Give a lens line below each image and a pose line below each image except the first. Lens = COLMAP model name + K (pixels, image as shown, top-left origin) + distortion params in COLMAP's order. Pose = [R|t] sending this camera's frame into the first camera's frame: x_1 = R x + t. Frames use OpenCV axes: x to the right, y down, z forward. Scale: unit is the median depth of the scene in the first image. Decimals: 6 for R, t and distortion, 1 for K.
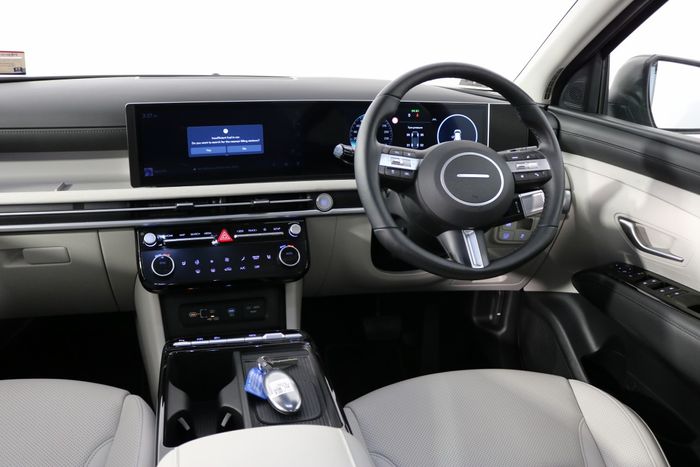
lens RADIAL K [[581.1, 0, 338.7], [0, 581.1, 233.6], [0, 0, 1]] dist [-0.155086, 0.119724]
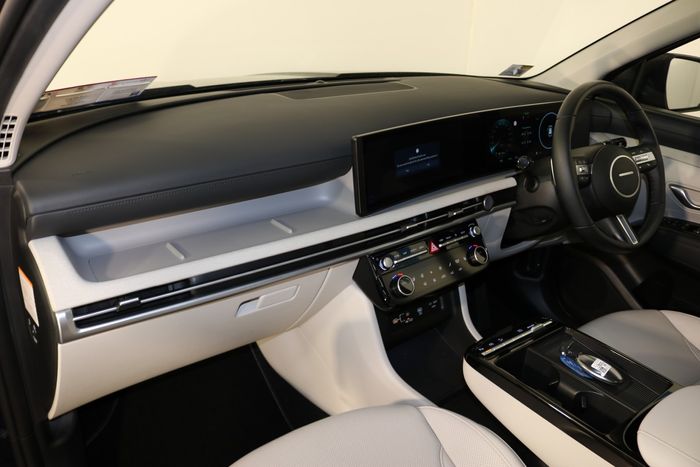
lens RADIAL K [[581.1, 0, 338.7], [0, 581.1, 233.6], [0, 0, 1]] dist [-0.155086, 0.119724]
pose [[0.932978, -0.150556, 0.326932, -0.703299], [0.114955, 0.985382, 0.125726, -0.176444], [-0.341081, -0.079717, 0.936648, 0.023874]]
